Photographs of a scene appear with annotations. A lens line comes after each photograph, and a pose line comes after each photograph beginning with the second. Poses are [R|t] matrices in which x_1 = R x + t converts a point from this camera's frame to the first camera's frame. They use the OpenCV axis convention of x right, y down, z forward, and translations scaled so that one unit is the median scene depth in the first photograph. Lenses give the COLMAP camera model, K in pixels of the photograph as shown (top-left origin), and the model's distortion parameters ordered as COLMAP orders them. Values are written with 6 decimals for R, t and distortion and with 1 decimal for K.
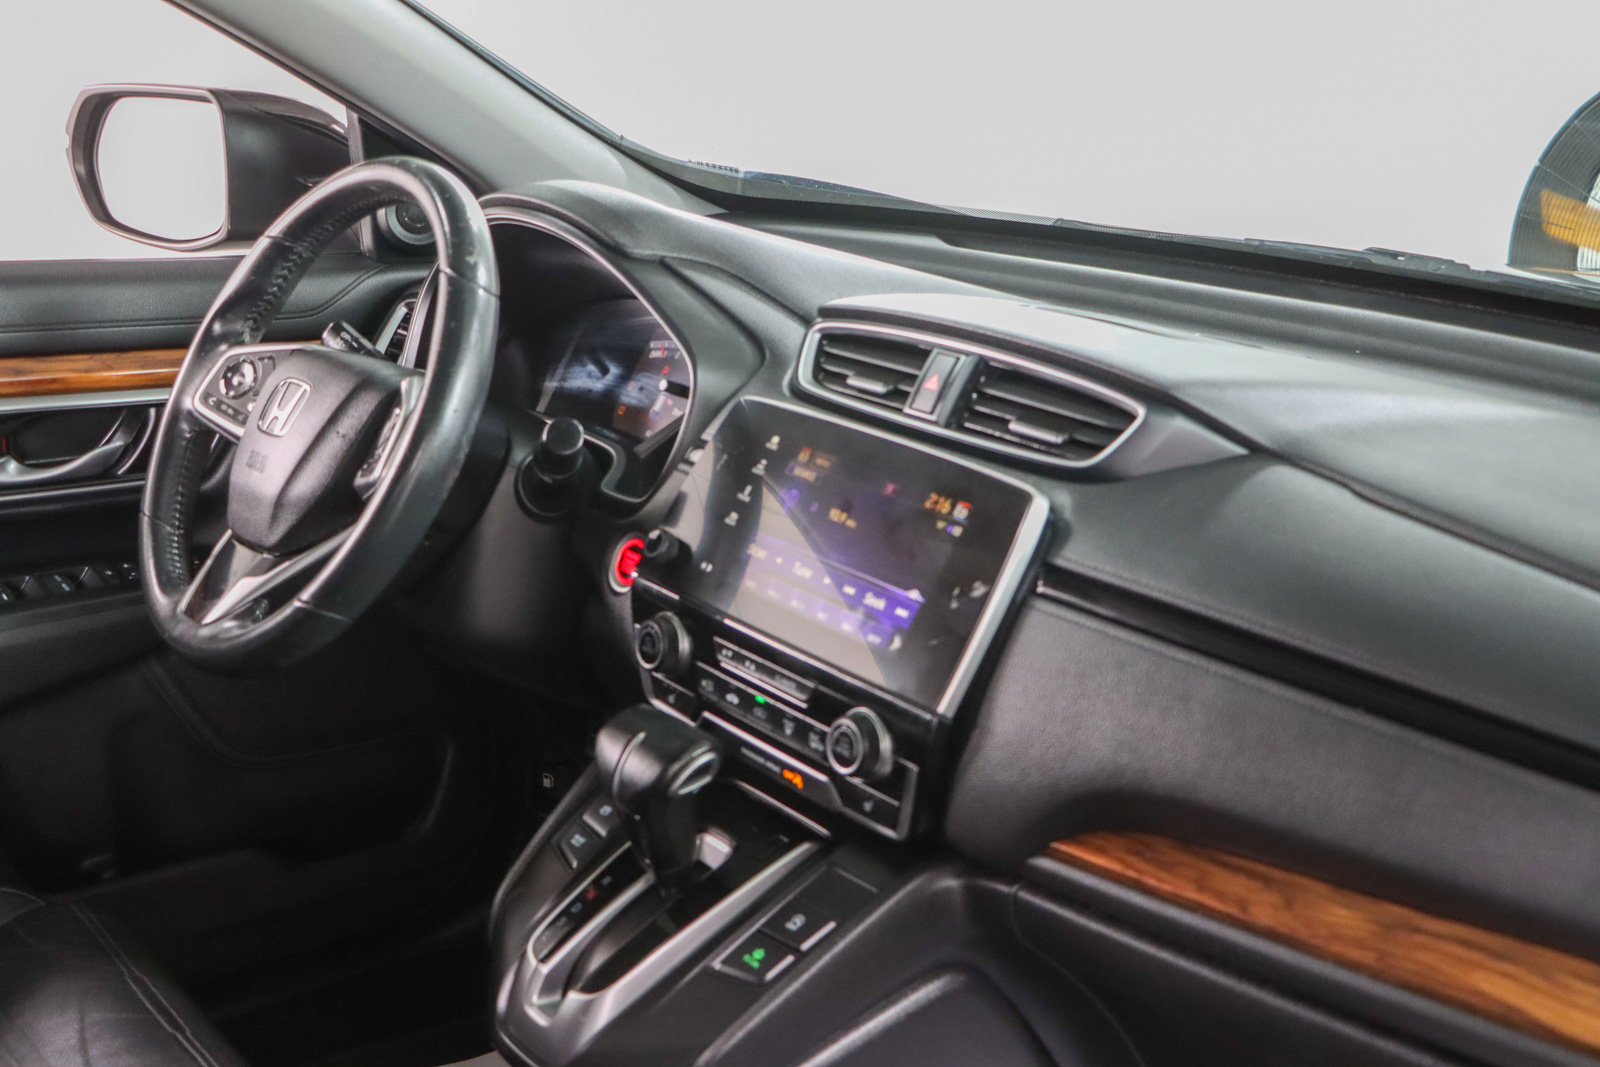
lens RADIAL K [[1889.2, 0, 803.6], [0, 1889.2, 533.7], [0, 0, 1]] dist [0.011197, 0.000000]
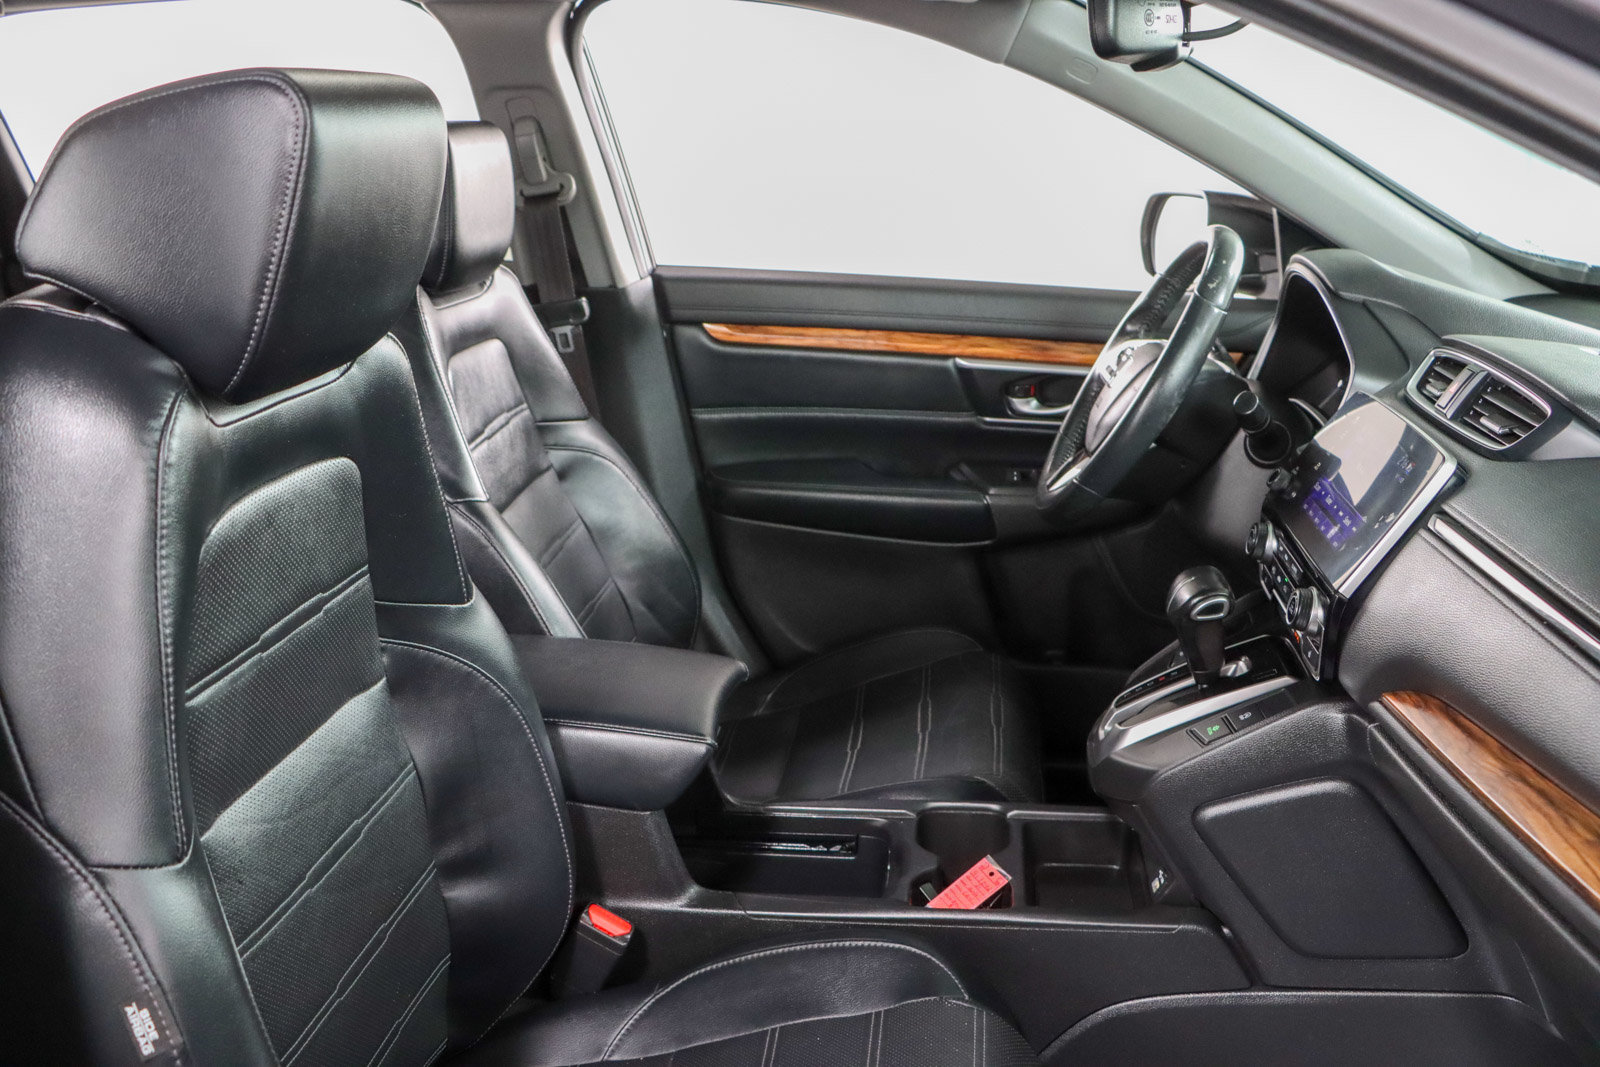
lens RADIAL K [[1408.4, 0, 799.2], [0, 1408.4, 533.0], [0, 0, 1]] dist [-0.032774, -0.003318]
pose [[0.698497, 0.185691, -0.691101, 0.462959], [-0.196685, 0.978370, 0.064088, 0.054474], [0.688053, 0.091164, 0.719911, -0.075435]]
